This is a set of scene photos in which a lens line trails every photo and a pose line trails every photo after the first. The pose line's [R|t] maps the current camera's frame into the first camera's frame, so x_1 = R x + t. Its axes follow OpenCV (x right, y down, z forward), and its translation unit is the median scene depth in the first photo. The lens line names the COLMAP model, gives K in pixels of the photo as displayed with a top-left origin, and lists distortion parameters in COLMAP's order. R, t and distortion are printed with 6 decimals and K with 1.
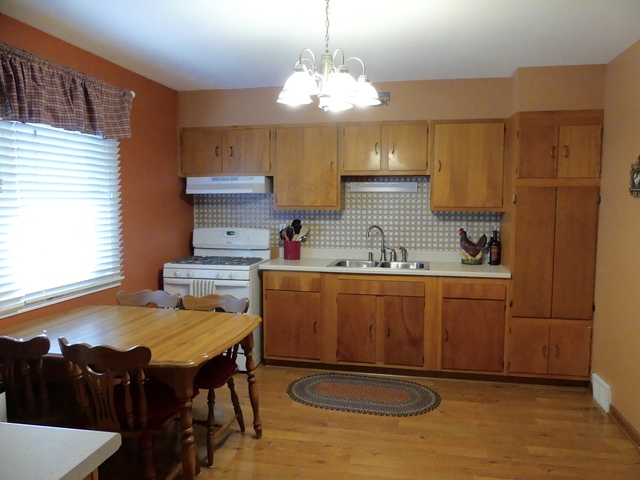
lens RADIAL K [[485.3, 0, 320.0], [0, 485.3, 240.0], [0, 0, 1]] dist [0.005934, 0.005956]
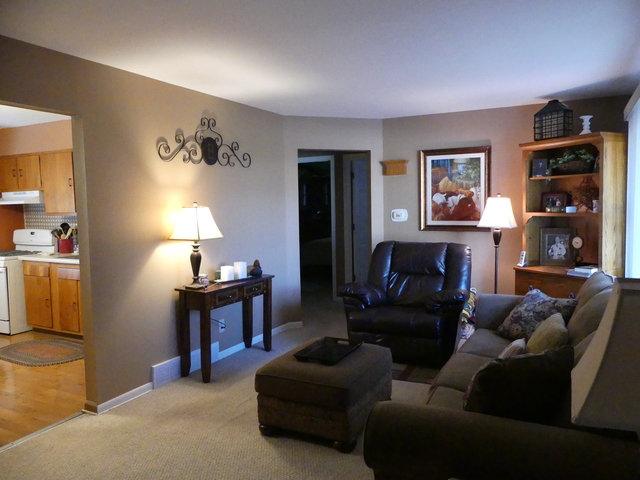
lens RADIAL K [[485.3, 0, 320.0], [0, 485.3, 240.0], [0, 0, 1]] dist [0.005934, 0.005956]
pose [[0.959404, 0.001824, -0.282030, 1.025581], [-0.002680, 0.999993, -0.002647, 0.006238], [0.282023, 0.003295, 0.959402, -0.065045]]
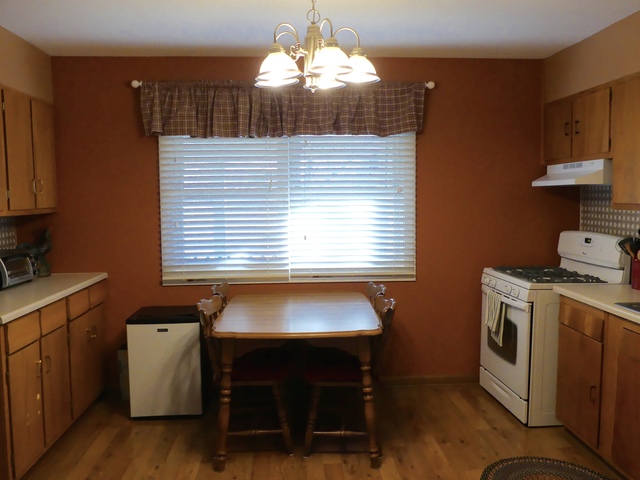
lens RADIAL K [[586.4, 0, 320.0], [0, 586.4, 240.0], [0, 0, 1]] dist [-0.029172, -0.005558]
pose [[0.267742, 0.072082, -0.960791, 0.574527], [-0.075409, 0.995706, 0.053688, -0.033803], [0.960535, 0.058078, 0.272028, 0.418936]]
